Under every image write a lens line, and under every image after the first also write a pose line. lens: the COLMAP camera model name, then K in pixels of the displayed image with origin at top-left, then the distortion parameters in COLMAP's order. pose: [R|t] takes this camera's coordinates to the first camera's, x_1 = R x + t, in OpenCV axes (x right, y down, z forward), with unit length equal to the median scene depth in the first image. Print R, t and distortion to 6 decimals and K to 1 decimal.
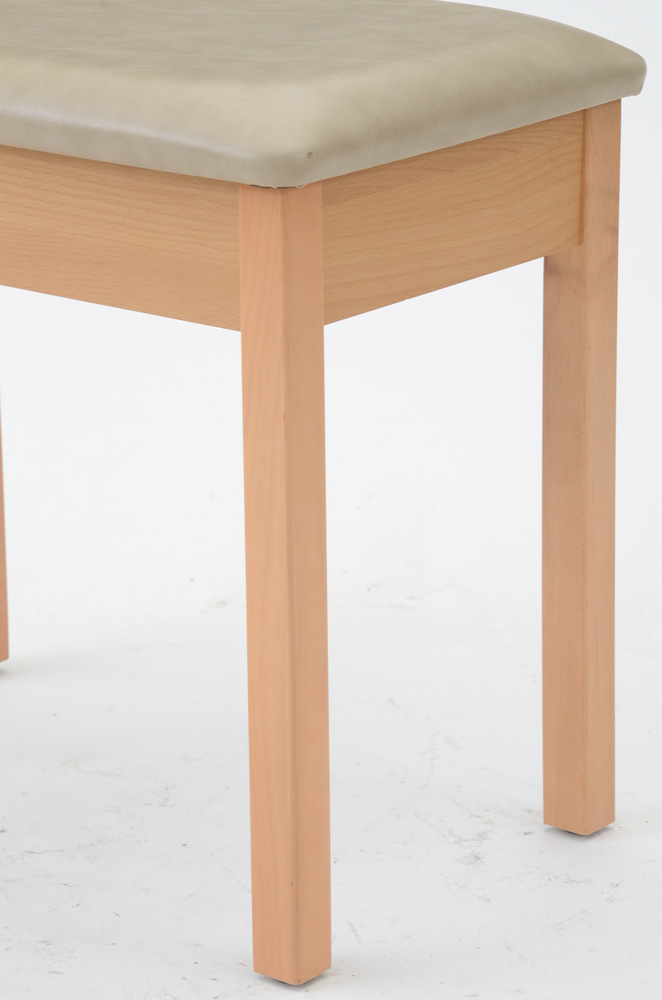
lens RADIAL K [[3546.1, 0, 330.7], [0, 3546.1, 502.4], [0, 0, 1]] dist [1.152926, 0.000000]
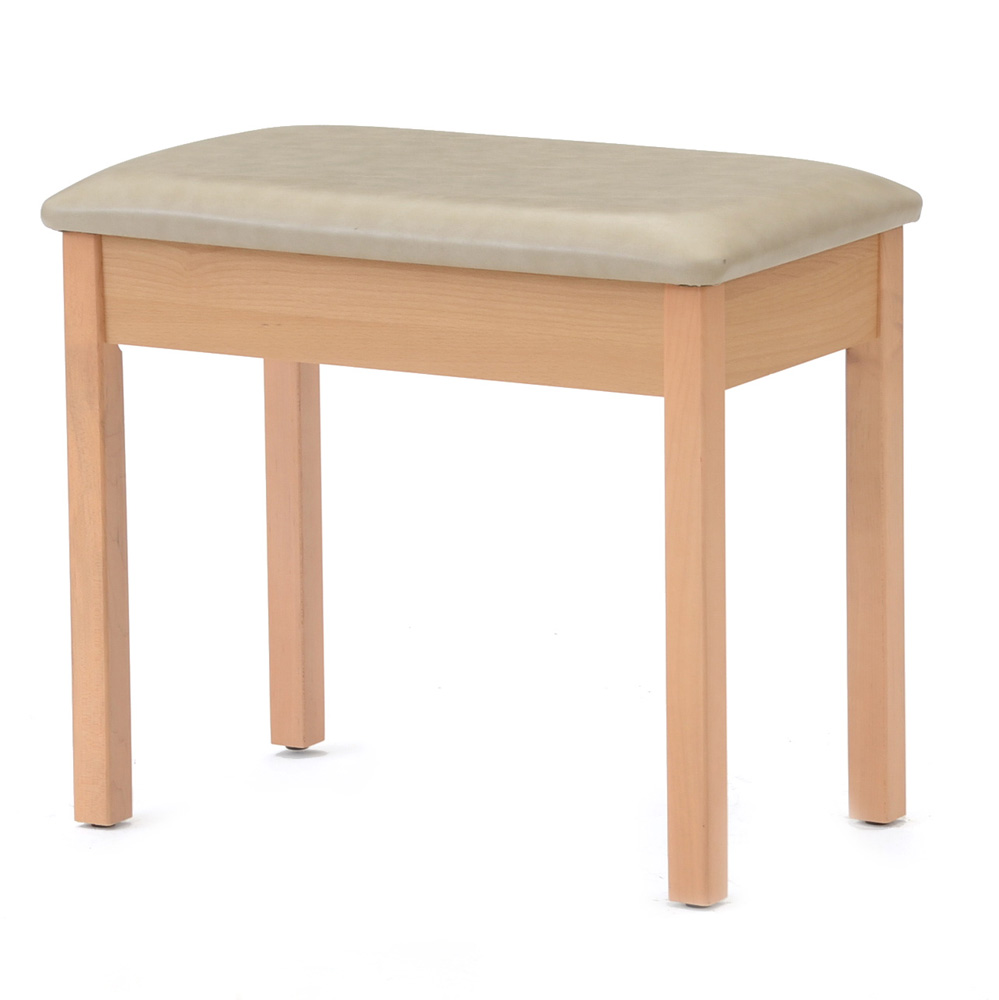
lens RADIAL K [[6498.7, 0, 502.2], [0, 6498.7, 490.5], [0, 0, 1]] dist [1.372914, 0.000000]
pose [[0.989620, -0.028917, 0.140768, -0.415337], [0.041730, 0.995162, -0.088940, 0.194439], [-0.137515, 0.093891, 0.986040, -1.339969]]
